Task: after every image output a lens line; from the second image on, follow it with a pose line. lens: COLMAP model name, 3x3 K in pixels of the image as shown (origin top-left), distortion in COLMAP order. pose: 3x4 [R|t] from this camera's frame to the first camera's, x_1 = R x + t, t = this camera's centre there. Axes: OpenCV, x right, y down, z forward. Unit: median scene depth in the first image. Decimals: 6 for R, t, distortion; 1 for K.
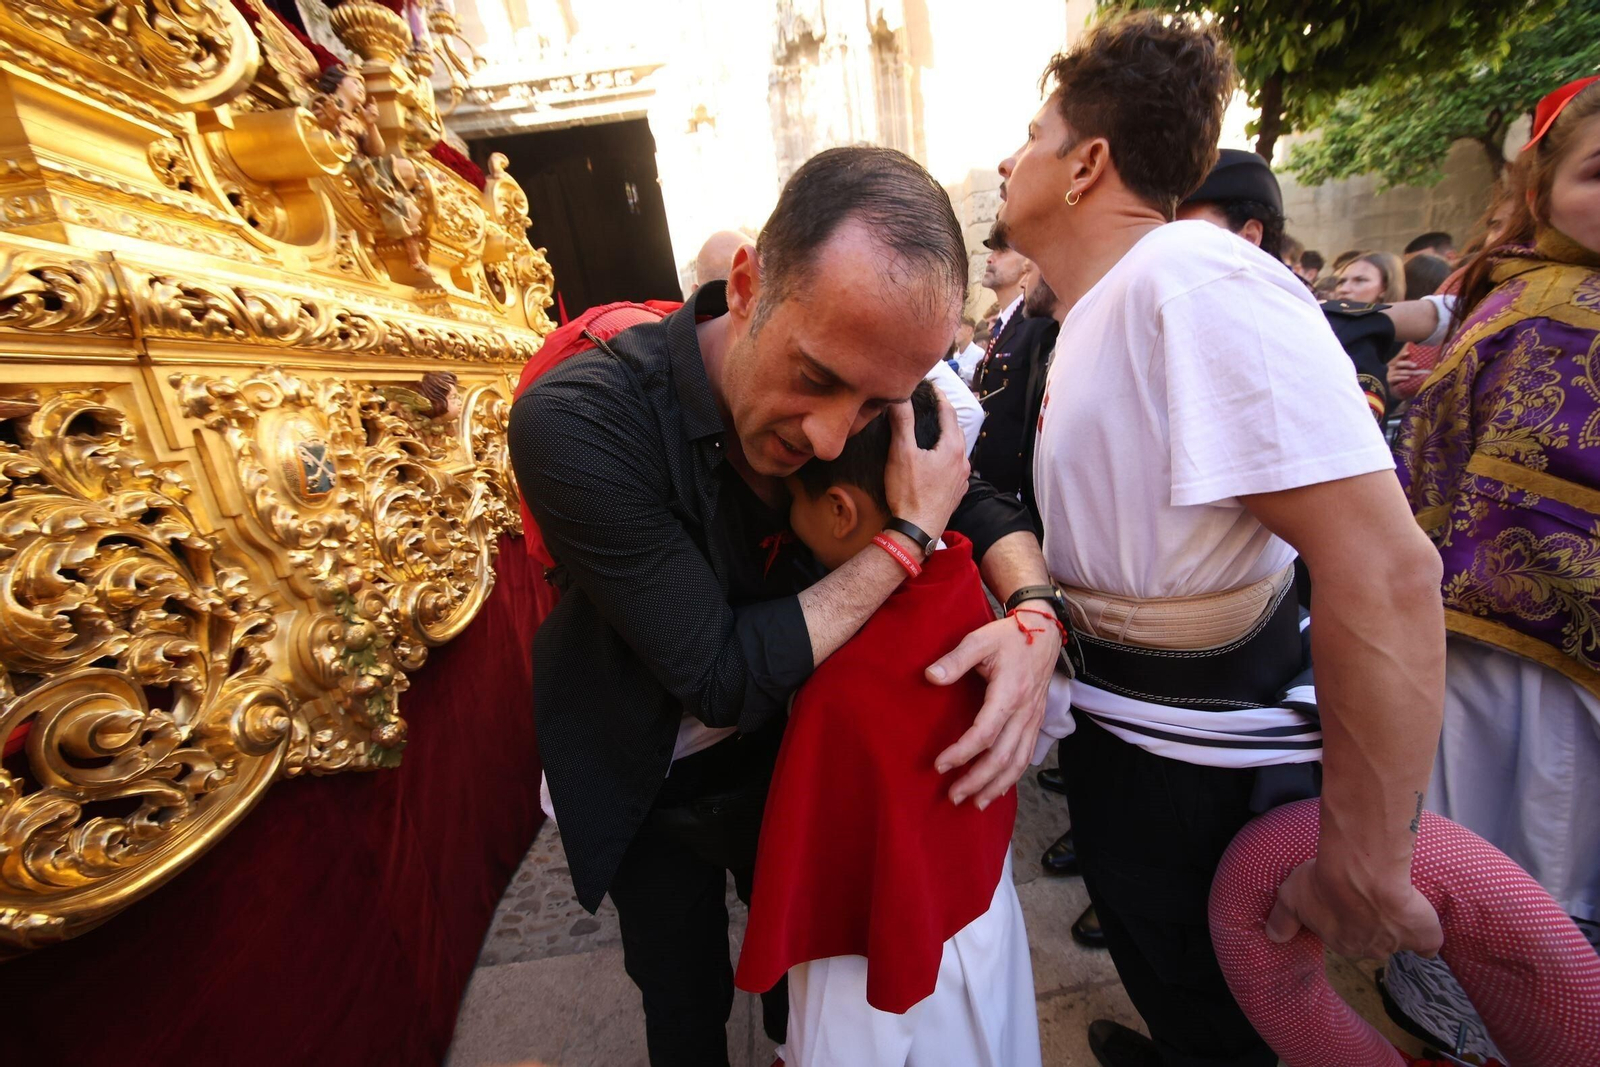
lens RADIAL K [[572.0, 0, 791.7], [0, 572.0, 521.5], [0, 0, 1]] dist [0.010022, -0.009876]
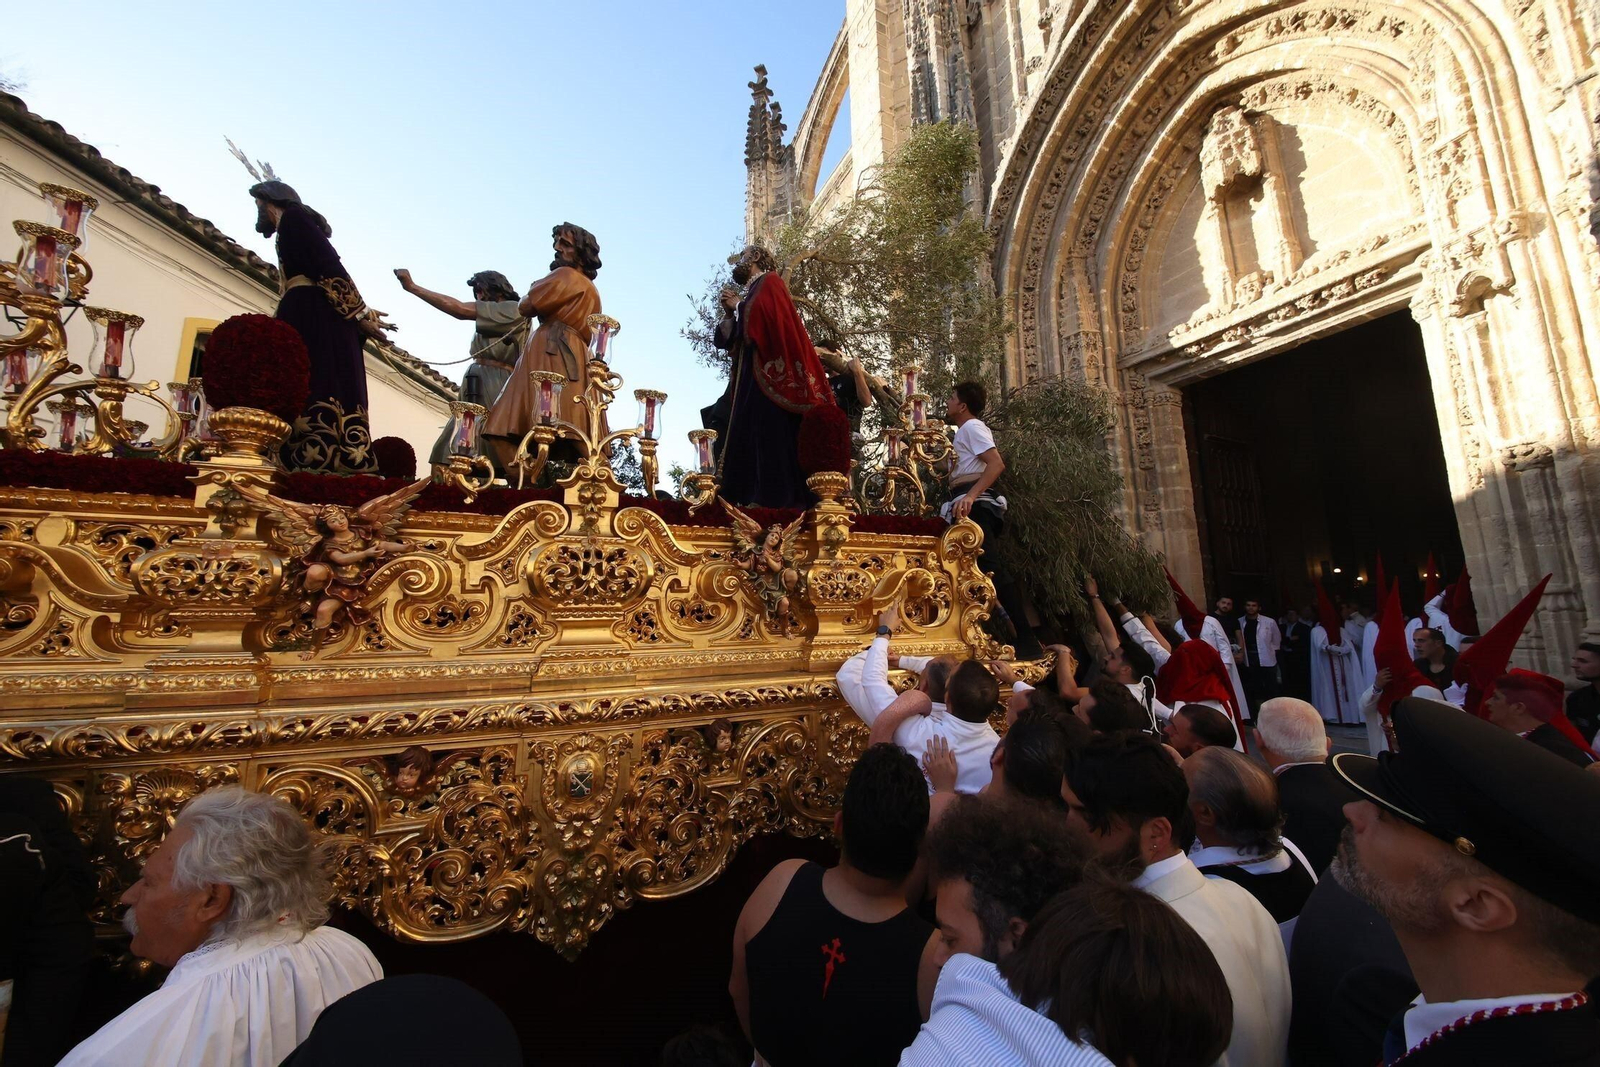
lens RADIAL K [[561.8, 0, 797.7], [0, 561.8, 523.8], [0, 0, 1]] dist [0.001203, -0.009254]
pose [[0.341469, -0.012911, -0.939805, 0.175843], [-0.267054, 0.957362, -0.110183, -0.126893], [0.901156, 0.288603, 0.323461, 0.100274]]
